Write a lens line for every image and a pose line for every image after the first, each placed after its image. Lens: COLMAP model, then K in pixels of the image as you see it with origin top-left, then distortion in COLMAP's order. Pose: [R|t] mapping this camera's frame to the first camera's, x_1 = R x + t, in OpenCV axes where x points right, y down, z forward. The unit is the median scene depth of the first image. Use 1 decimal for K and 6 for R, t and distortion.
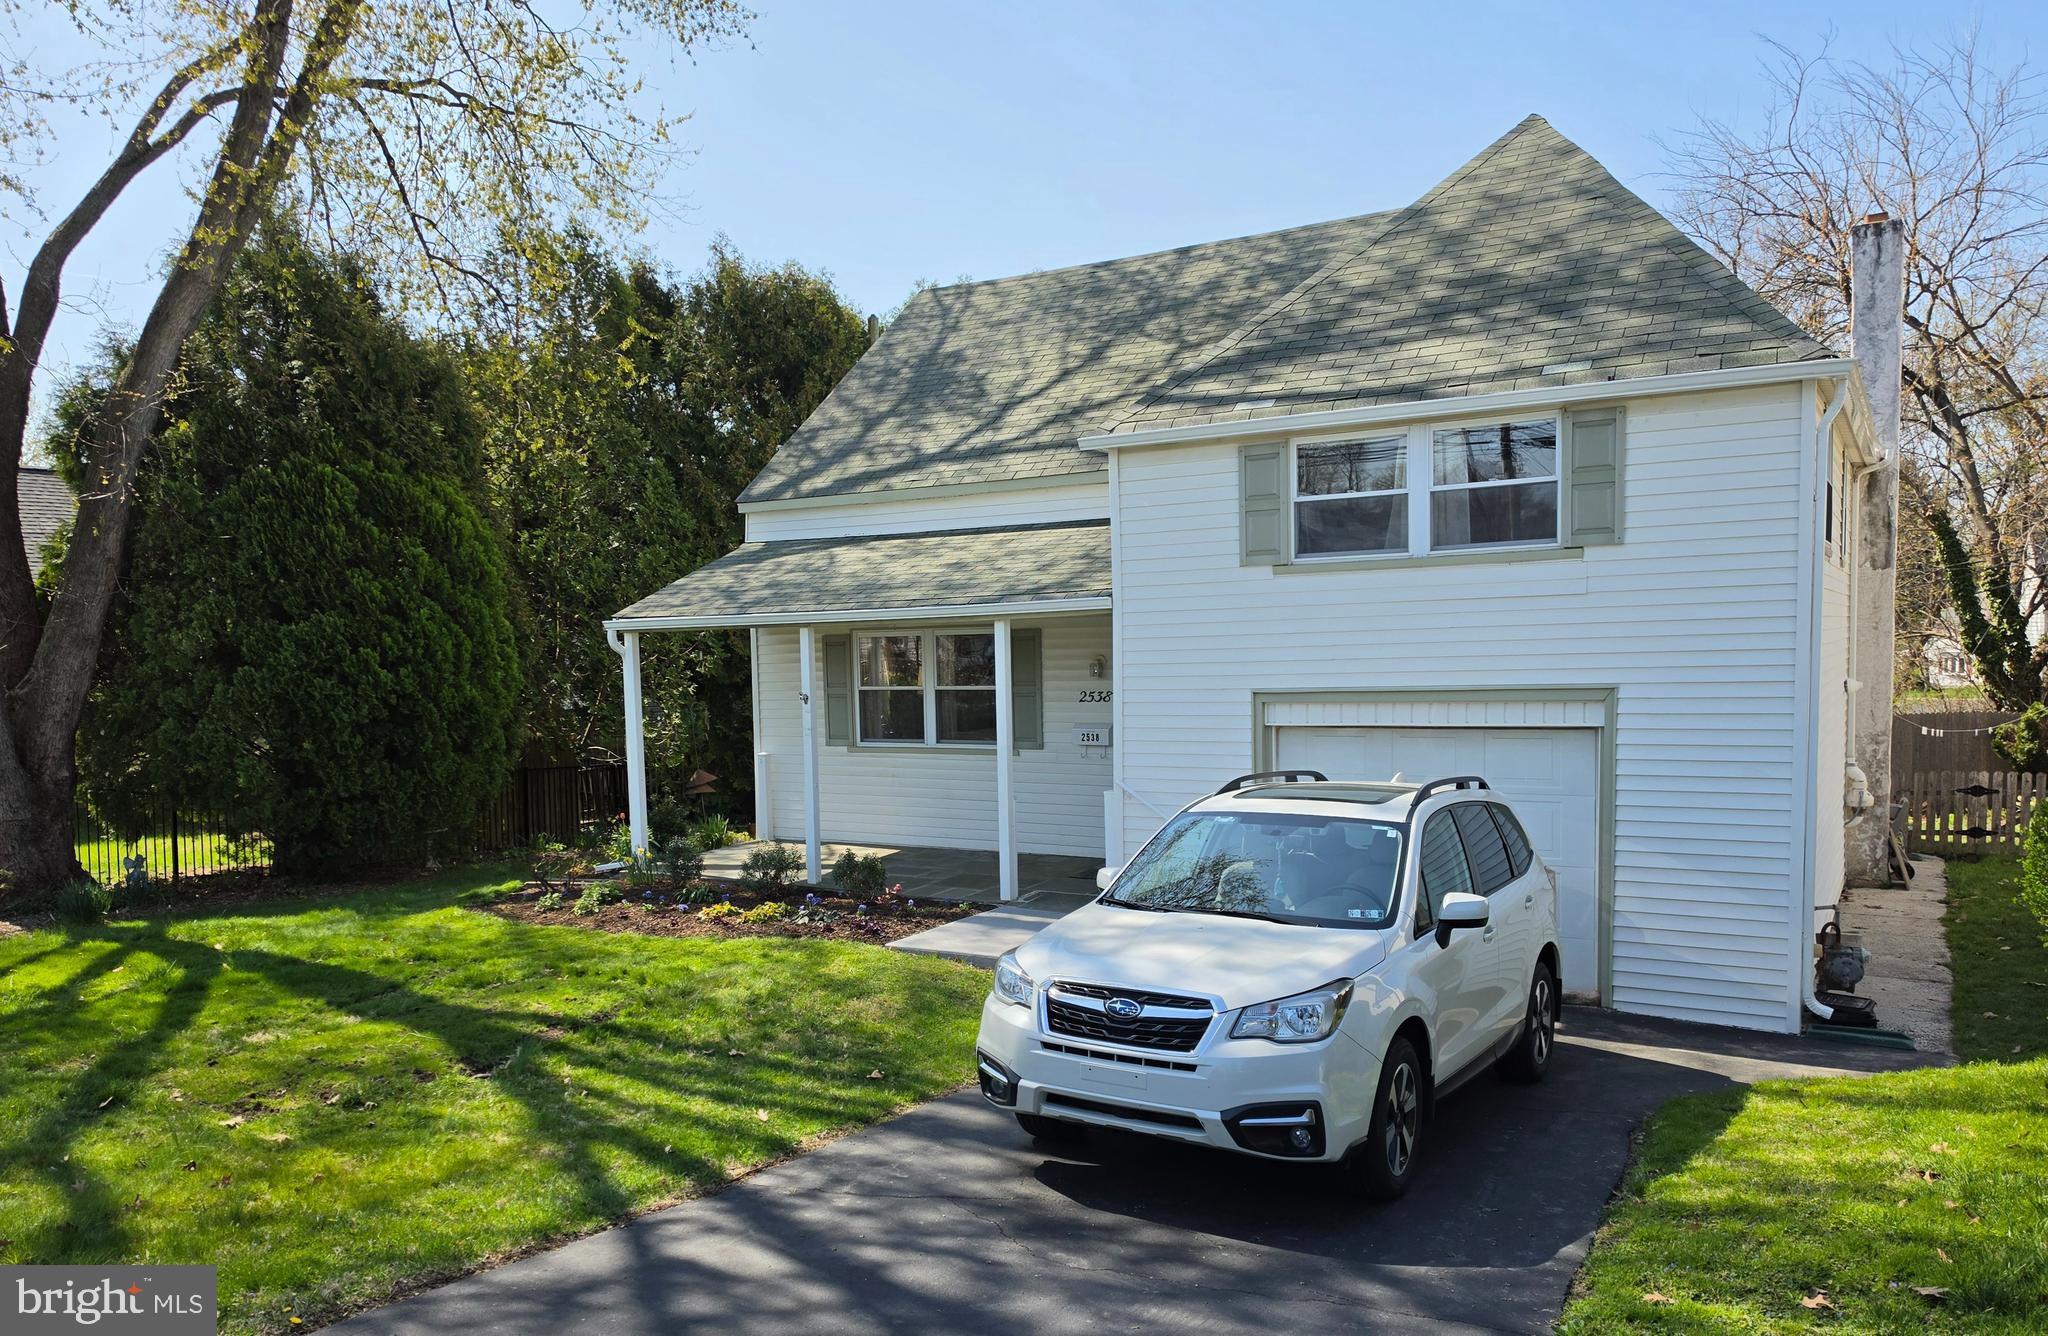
lens RADIAL K [[1616.5, 0, 988.9], [0, 1616.5, 757.2], [0, 0, 1]] dist [0.077838, -0.002525]
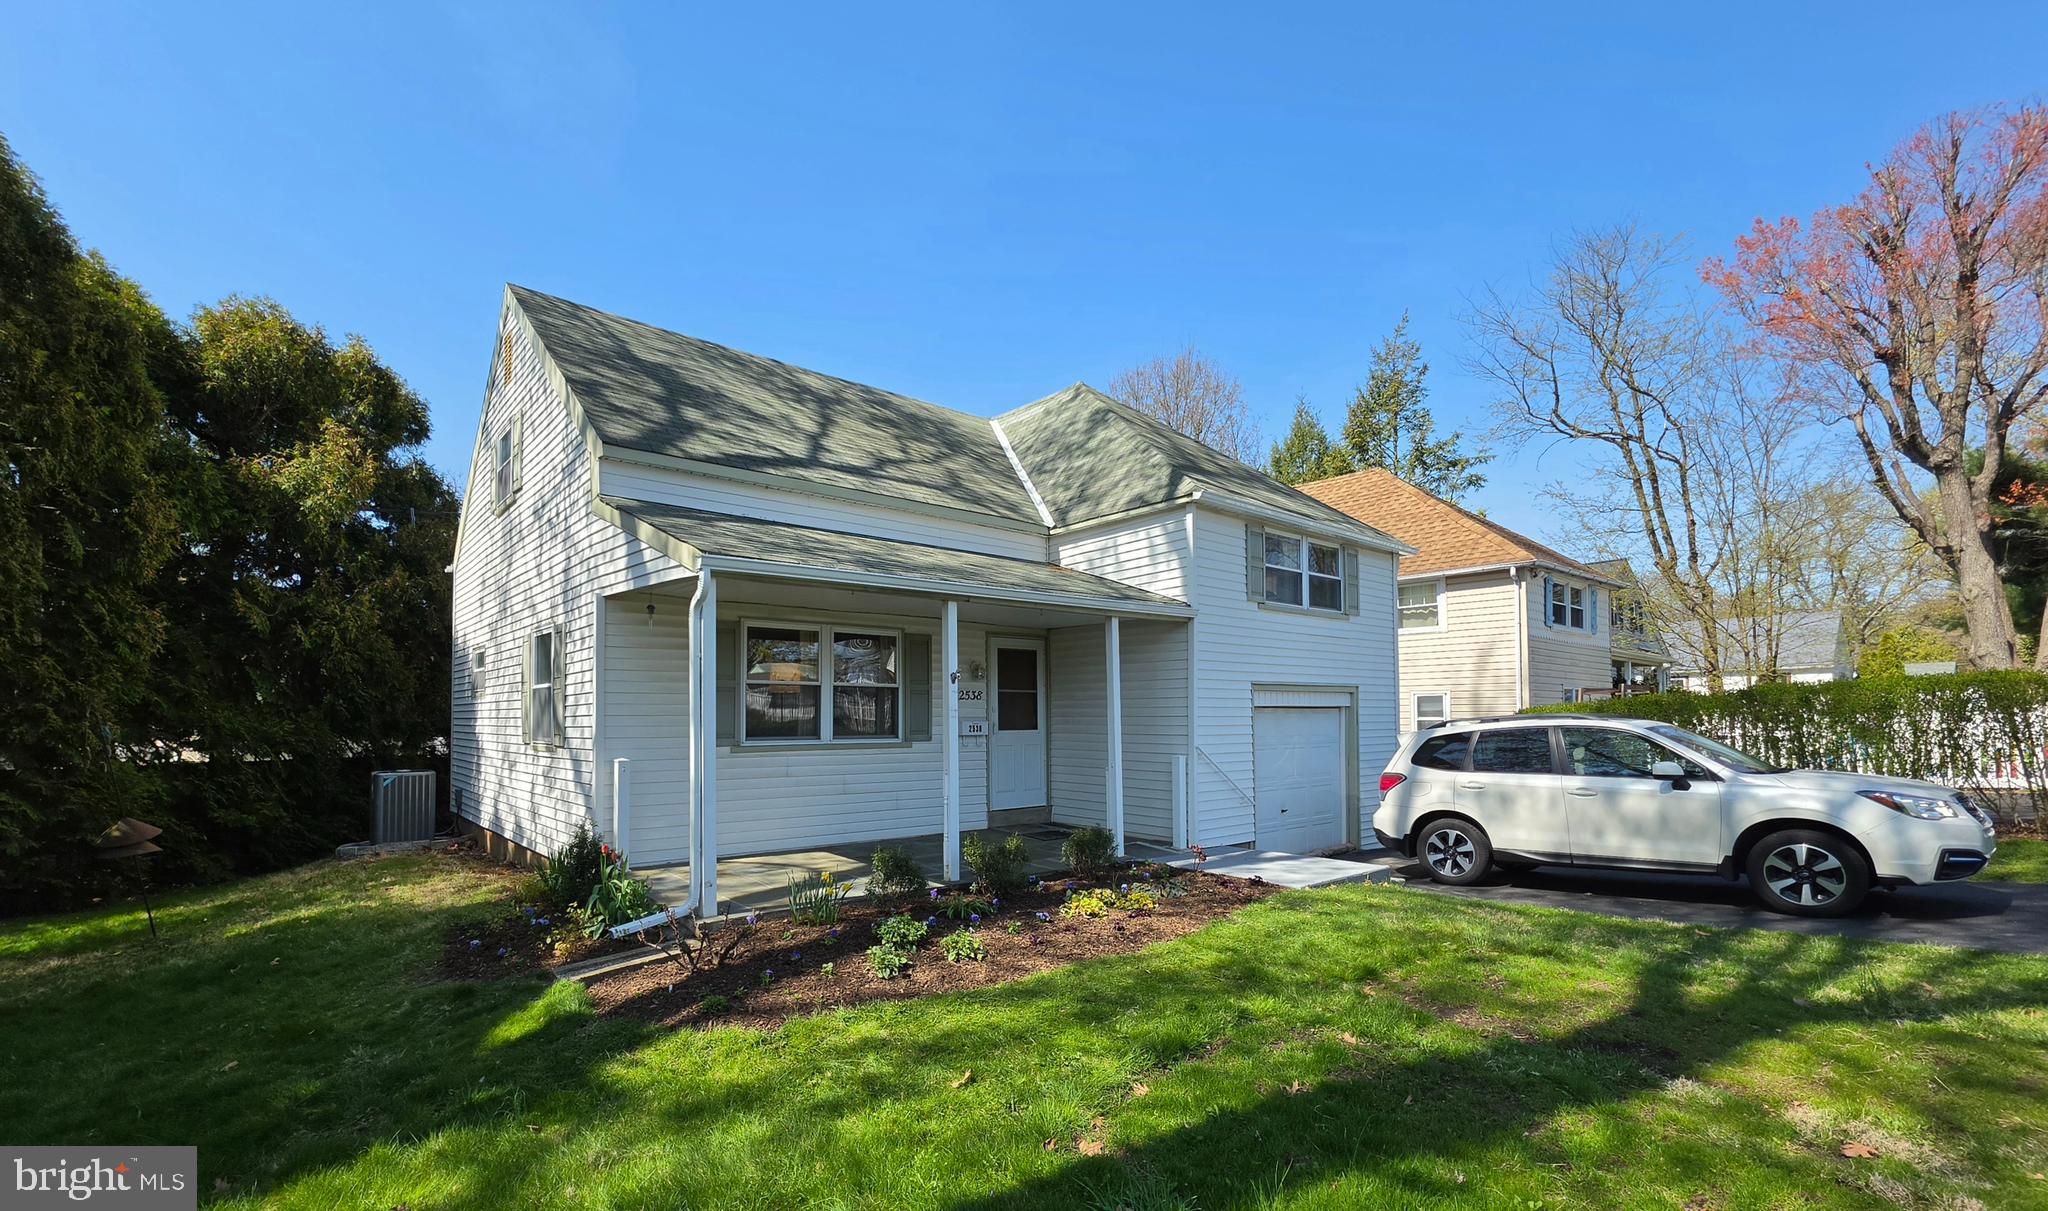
lens RADIAL K [[860.5, 0, 1026.5], [0, 860.5, 711.0], [0, 0, 1]] dist [-0.005185, -0.000453]
pose [[0.306630, 0.025890, 0.951477, -0.492014], [0.067600, 0.996513, -0.048901, 0.007835], [-0.949425, 0.079315, 0.303810, 0.704750]]
